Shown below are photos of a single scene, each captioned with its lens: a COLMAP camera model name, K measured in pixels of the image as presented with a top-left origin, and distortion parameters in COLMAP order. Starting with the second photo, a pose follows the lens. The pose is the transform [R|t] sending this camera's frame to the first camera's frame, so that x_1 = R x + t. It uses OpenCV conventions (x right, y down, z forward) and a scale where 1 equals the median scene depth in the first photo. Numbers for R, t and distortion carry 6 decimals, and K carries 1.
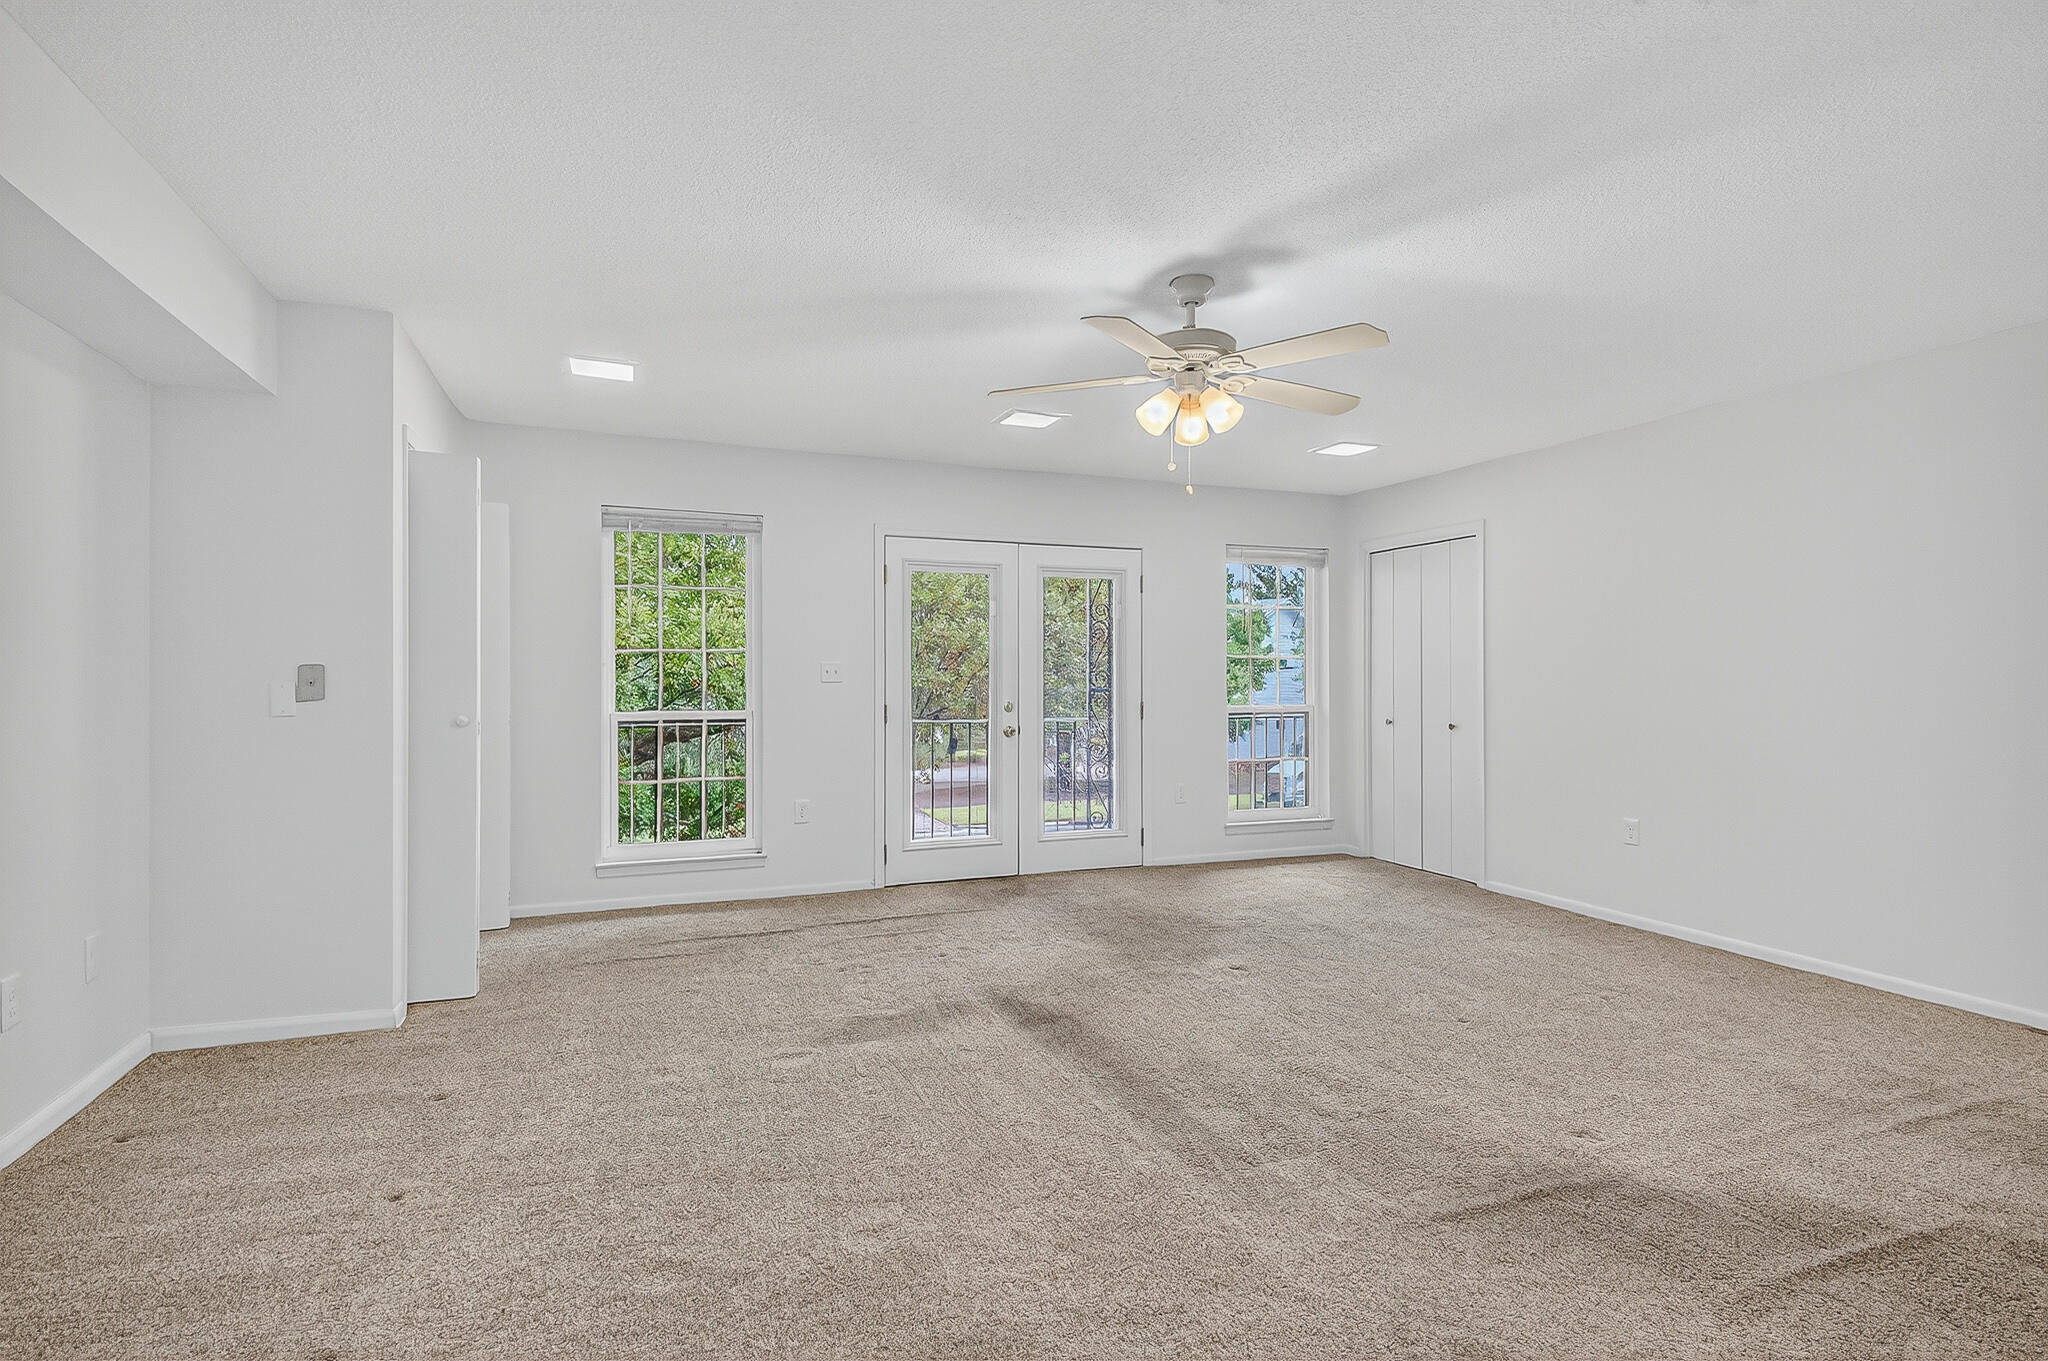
lens RADIAL K [[978.1, 0, 1009.5], [0, 978.1, 672.1], [0, 0, 1]] dist [0.014447, -0.005069]
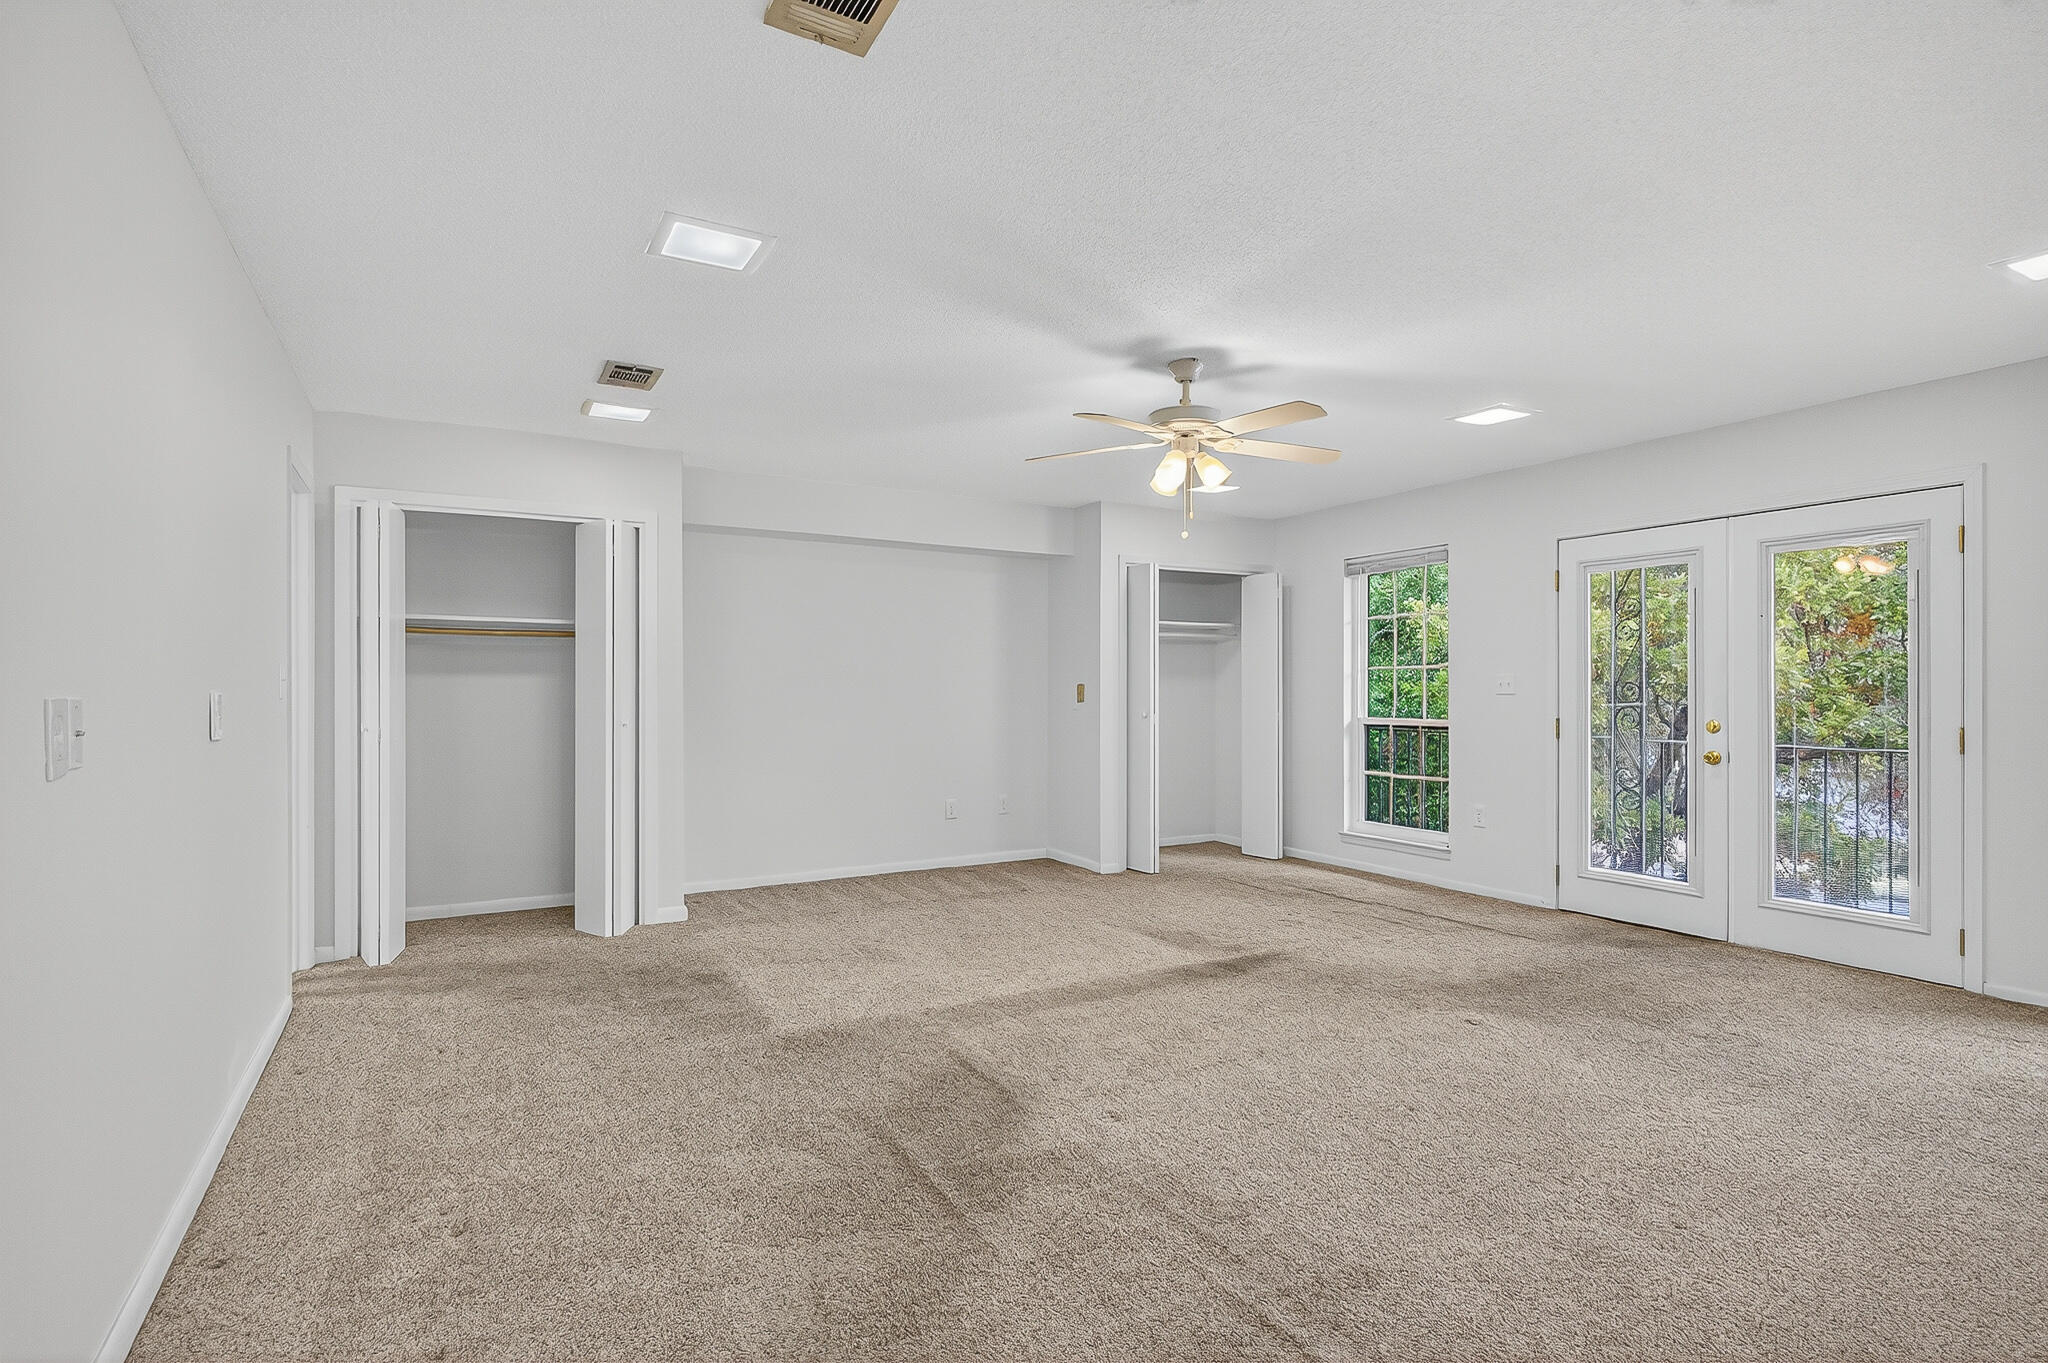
lens RADIAL K [[978.1, 0, 1019.9], [0, 978.1, 694.5], [0, 0, 1]] dist [0.014447, -0.005069]
pose [[0.140180, 0.004992, -0.990113, 0.869603], [0.009510, 0.999934, 0.006388, -0.001073], [0.990080, -0.010311, 0.140123, 0.405639]]
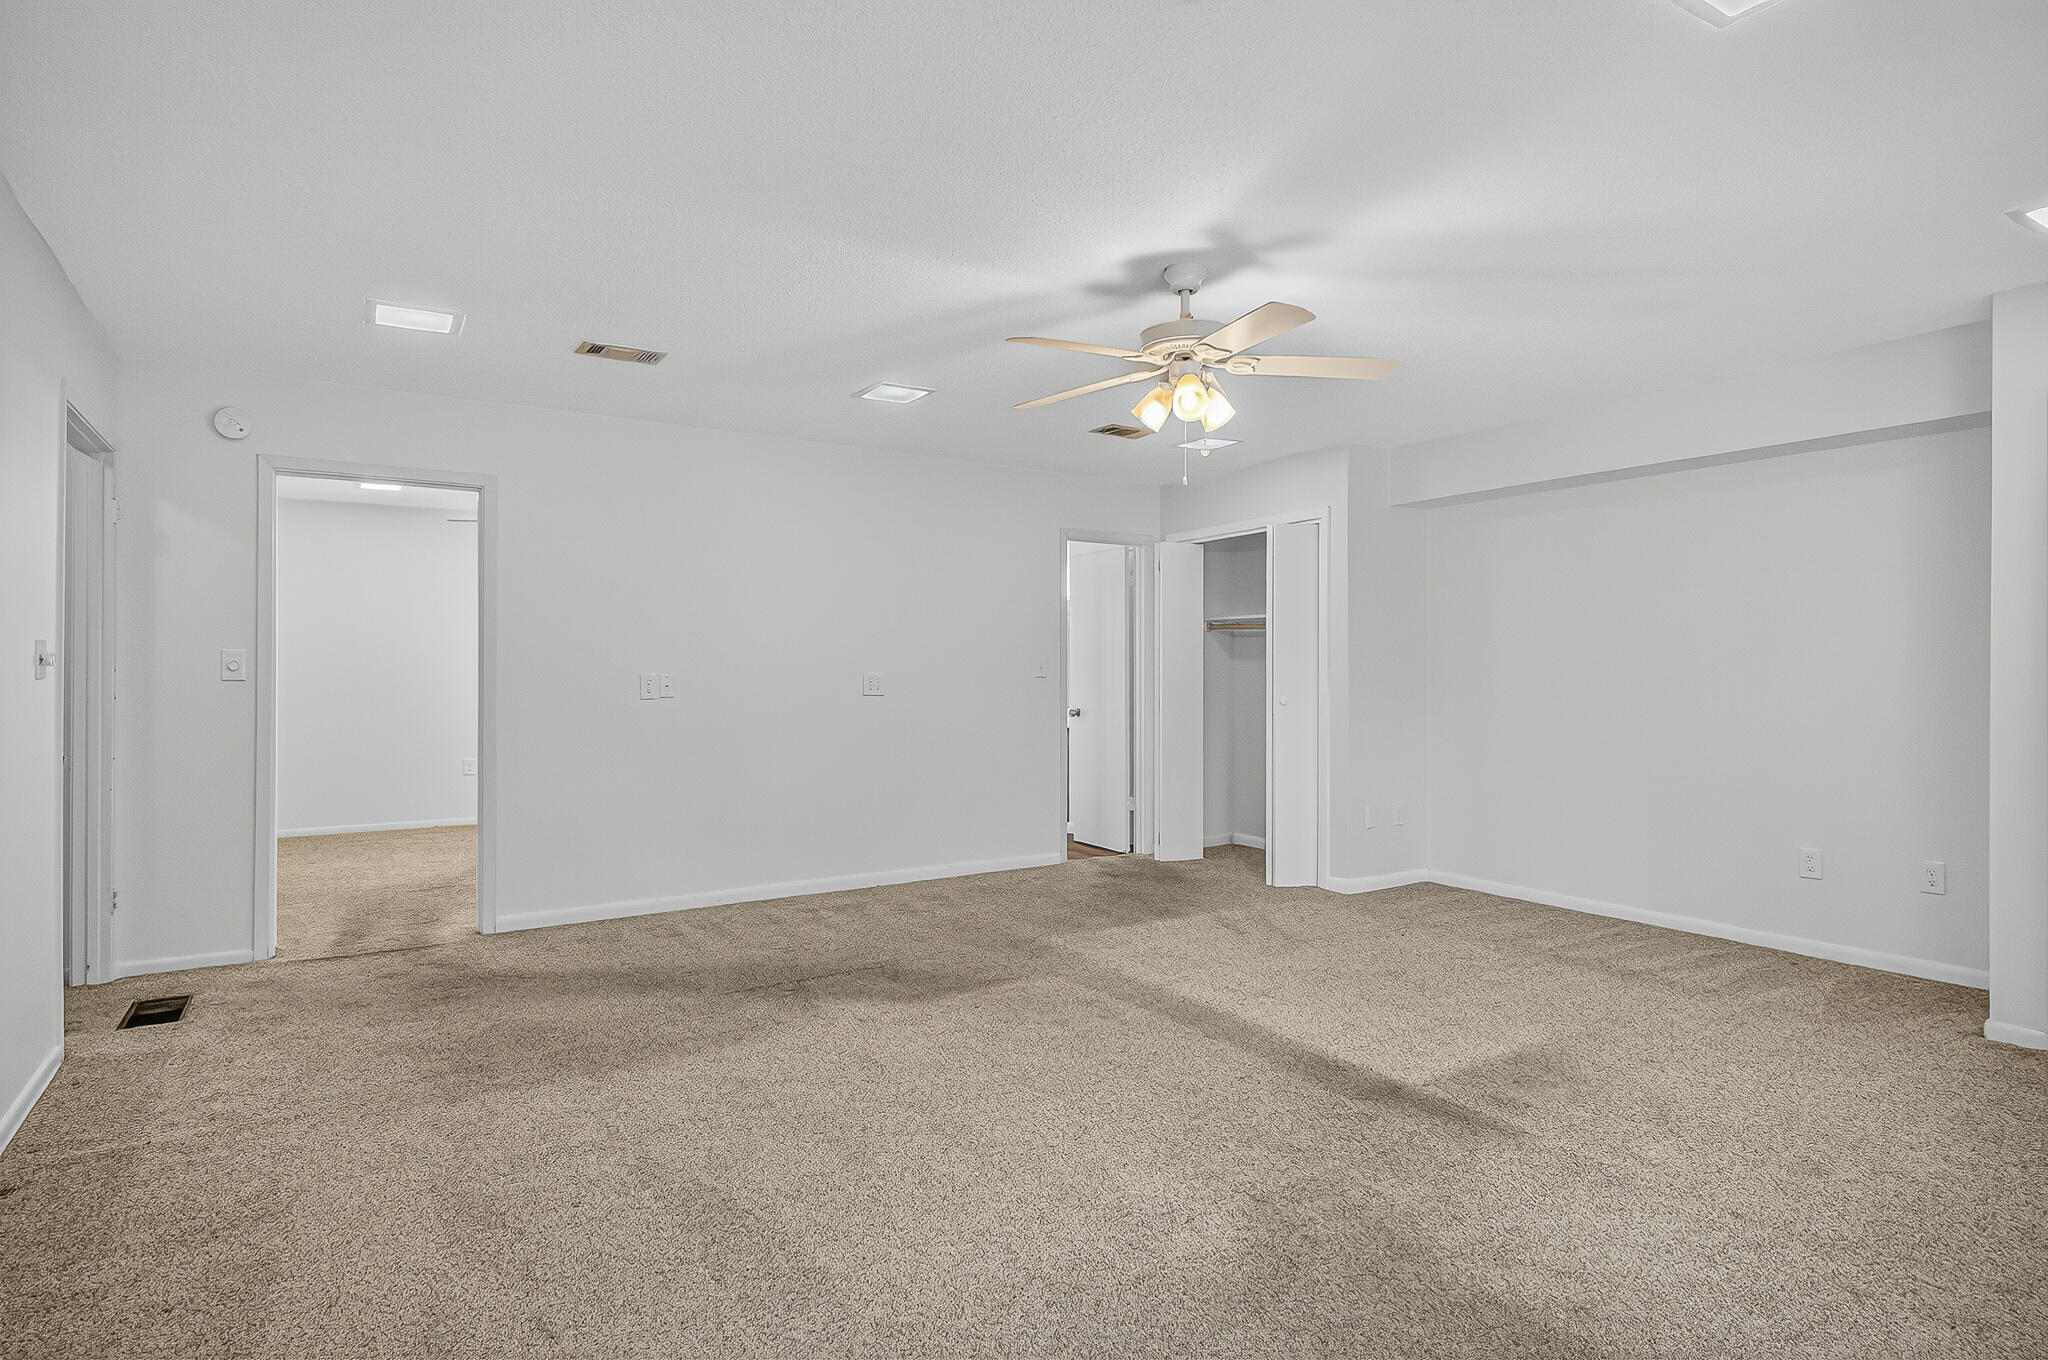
lens RADIAL K [[1051.7, 0, 1027.9], [0, 1051.7, 672.9], [0, 0, 1]] dist [0.007670, 0.000297]
pose [[-0.977841, -0.005016, -0.209287, 0.358387], [-0.003181, 0.999954, -0.009102, 0.010329], [0.209323, -0.008234, -0.977812, 1.285312]]
